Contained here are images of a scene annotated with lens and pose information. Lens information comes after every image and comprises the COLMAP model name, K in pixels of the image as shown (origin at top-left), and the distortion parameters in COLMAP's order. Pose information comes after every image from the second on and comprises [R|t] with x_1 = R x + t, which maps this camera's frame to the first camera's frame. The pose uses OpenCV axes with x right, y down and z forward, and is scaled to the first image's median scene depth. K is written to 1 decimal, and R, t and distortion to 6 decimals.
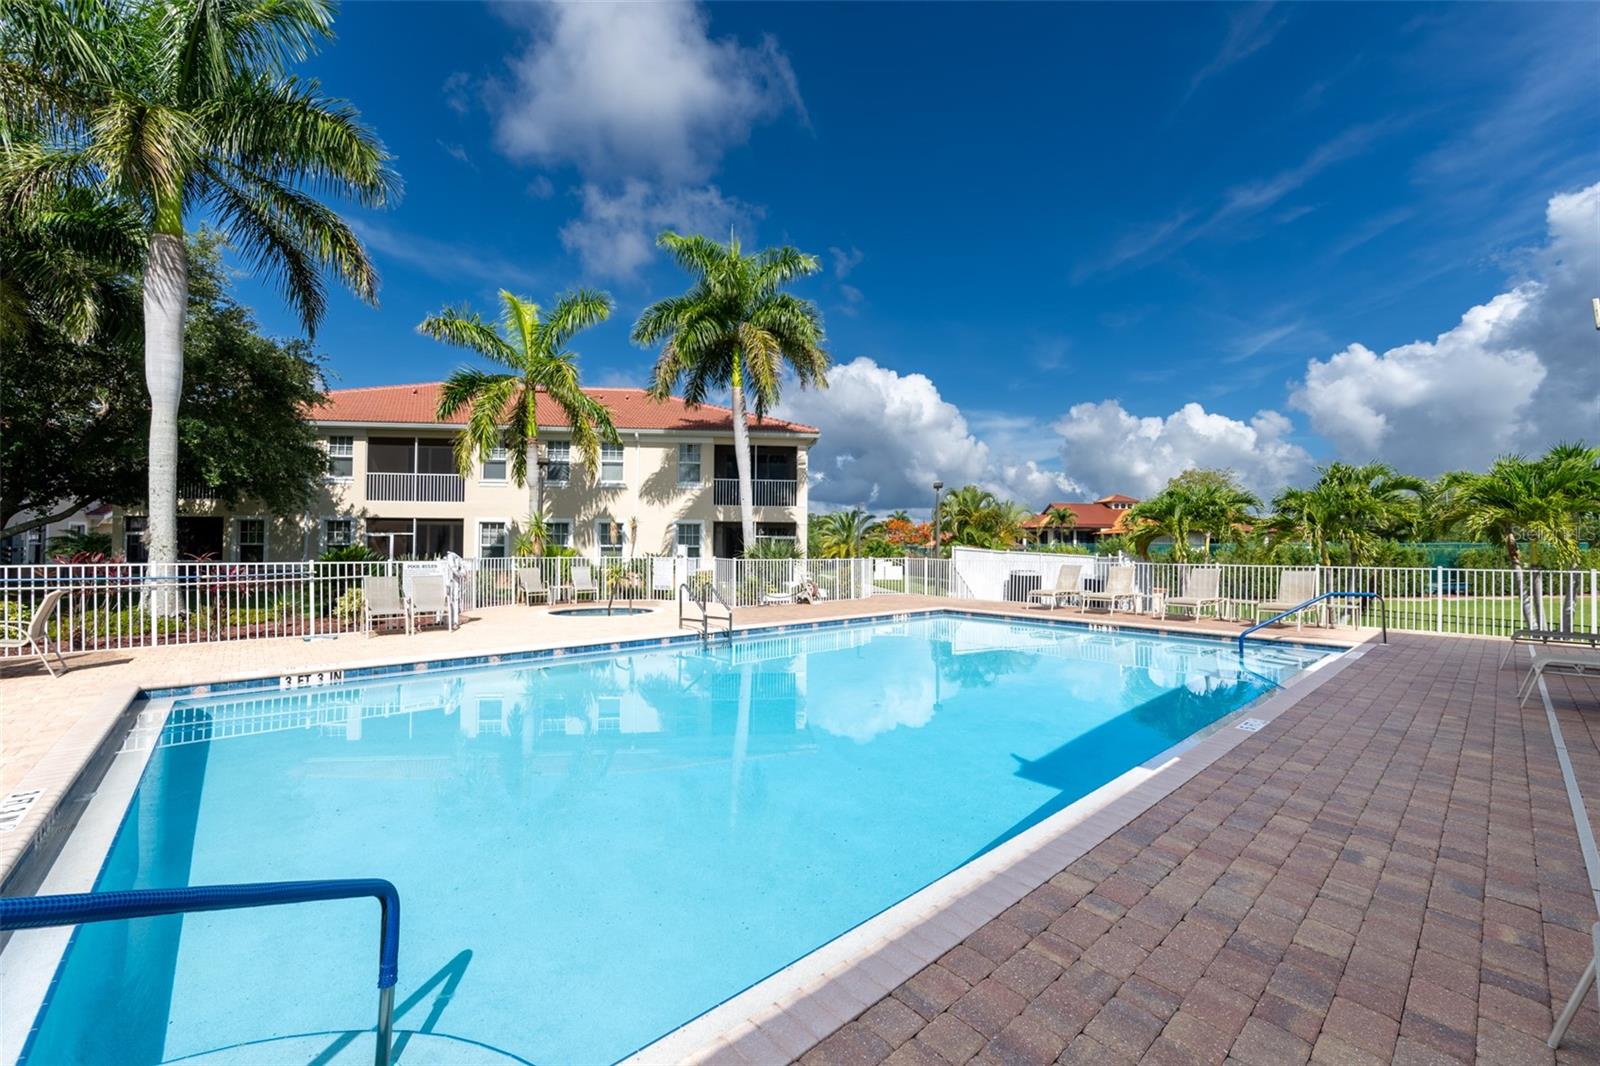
lens RADIAL K [[639.4, 0, 800.0], [0, 639.4, 533.0], [0, 0, 1]] dist [0.000380, -0.000263]
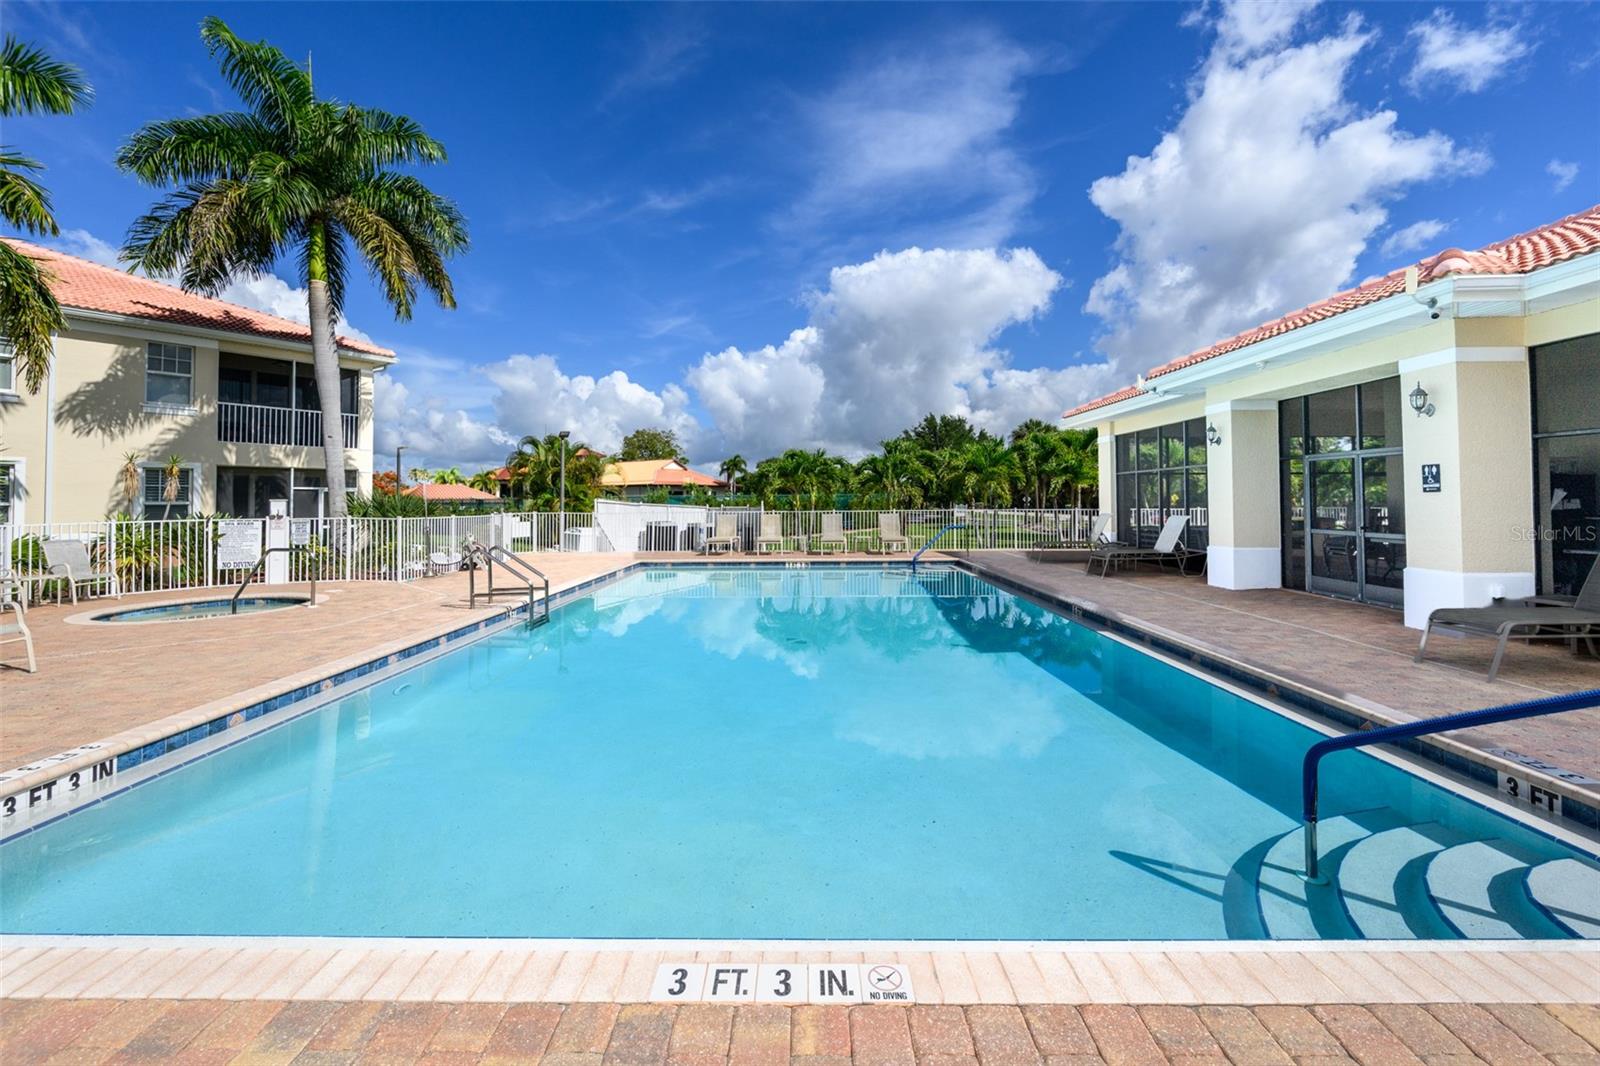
lens RADIAL K [[656.1, 0, 798.4], [0, 656.1, 469.6], [0, 0, 1]] dist [-0.001827, -0.000215]
pose [[0.677793, 0.024404, 0.734848, -0.225423], [-0.005771, 0.999595, -0.027874, 0.002151], [-0.735230, 0.014652, 0.677659, 0.085014]]
